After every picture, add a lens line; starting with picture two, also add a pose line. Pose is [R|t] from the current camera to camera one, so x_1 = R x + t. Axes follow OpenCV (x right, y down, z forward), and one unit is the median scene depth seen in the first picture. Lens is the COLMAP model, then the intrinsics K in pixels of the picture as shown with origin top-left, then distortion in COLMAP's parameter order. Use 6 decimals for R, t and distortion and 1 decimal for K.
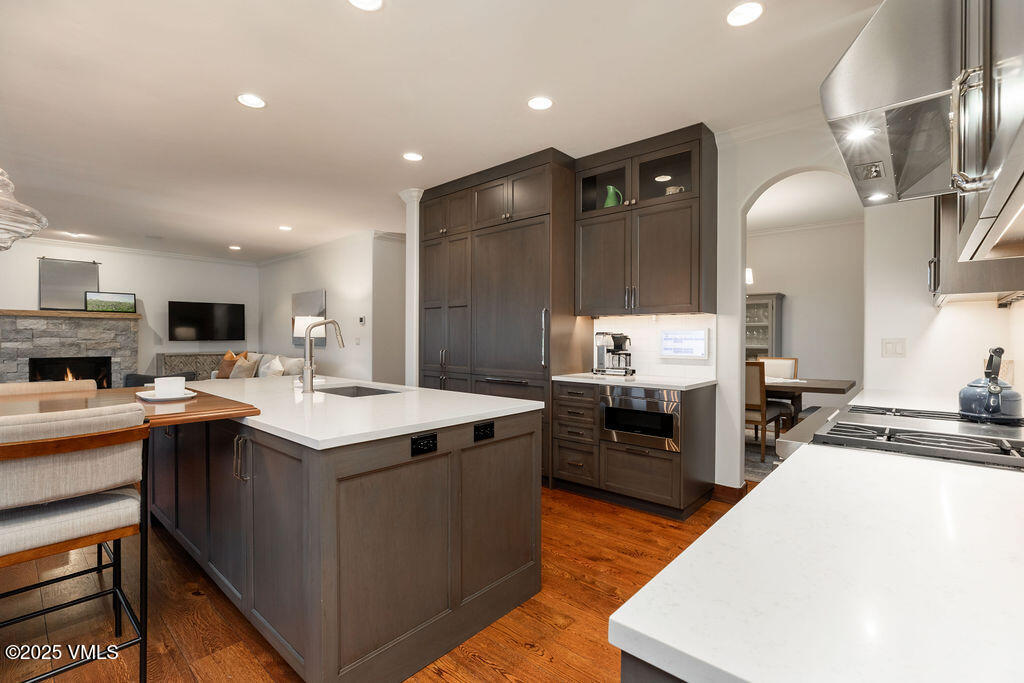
lens RADIAL K [[457.2, 0, 508.8], [0, 457.2, 340.9], [0, 0, 1]] dist [-0.011084, 0.002027]
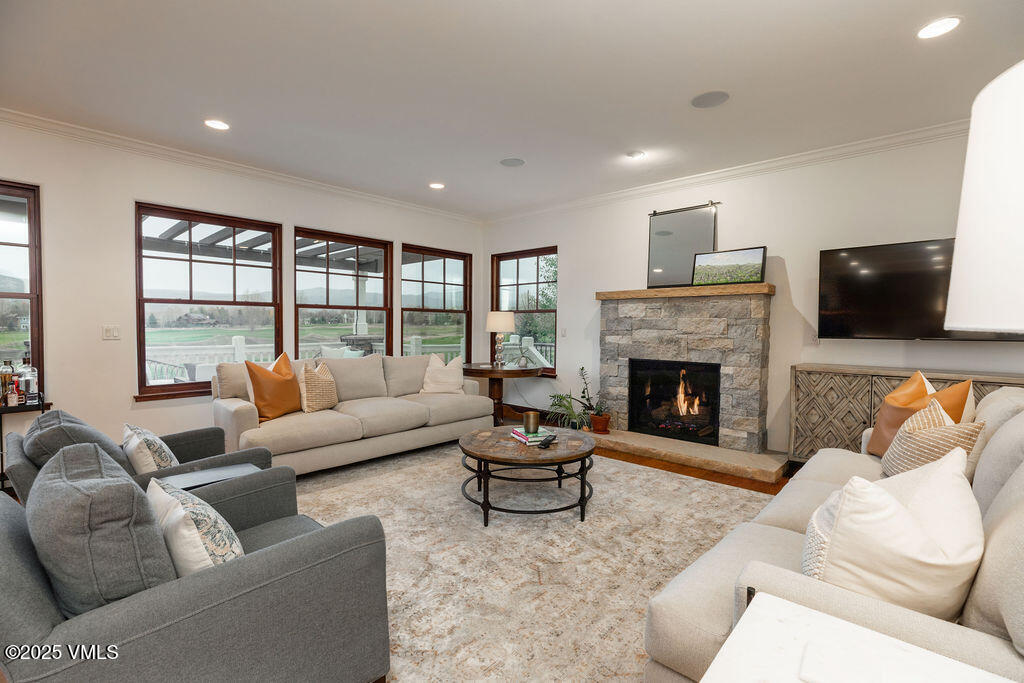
lens RADIAL K [[457.2, 0, 518.5], [0, 457.2, 341.9], [0, 0, 1]] dist [-0.011084, 0.002027]
pose [[-0.008464, 0.031193, -0.999478, -0.312600], [-0.016664, 0.999370, 0.031331, -0.006456], [0.999825, 0.016920, -0.007938, 0.758900]]
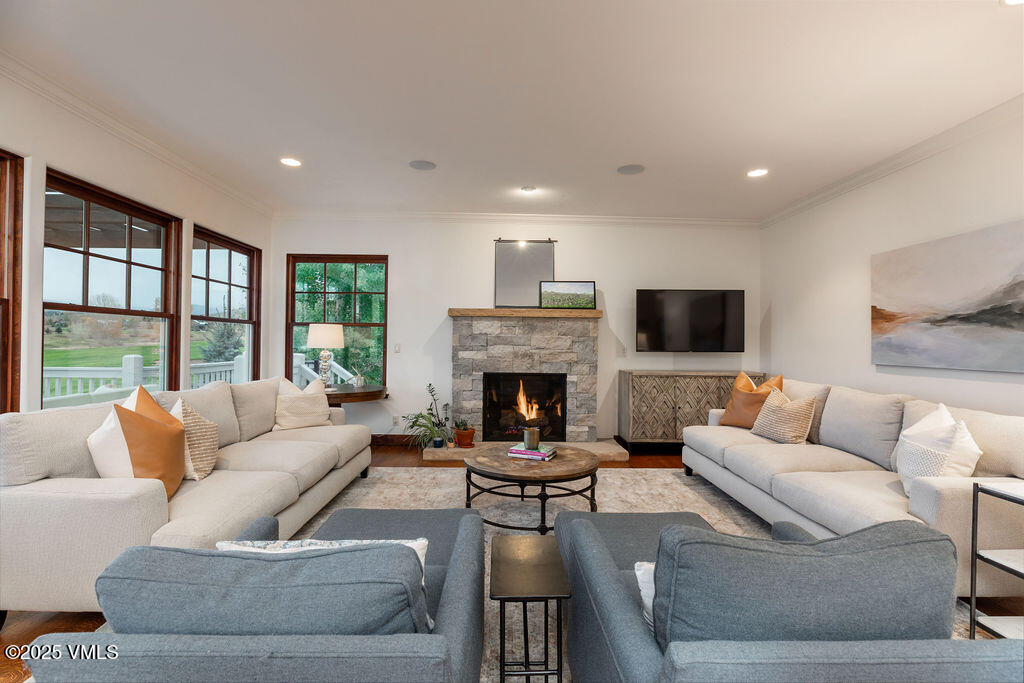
lens RADIAL K [[457.2, 0, 510.2], [0, 457.2, 343.4], [0, 0, 1]] dist [-0.011084, 0.002027]
pose [[0.680953, 0.004924, -0.732310, -0.431356], [-0.015315, 0.999854, -0.007517, -0.004664], [0.732167, 0.016334, 0.680930, 0.469274]]
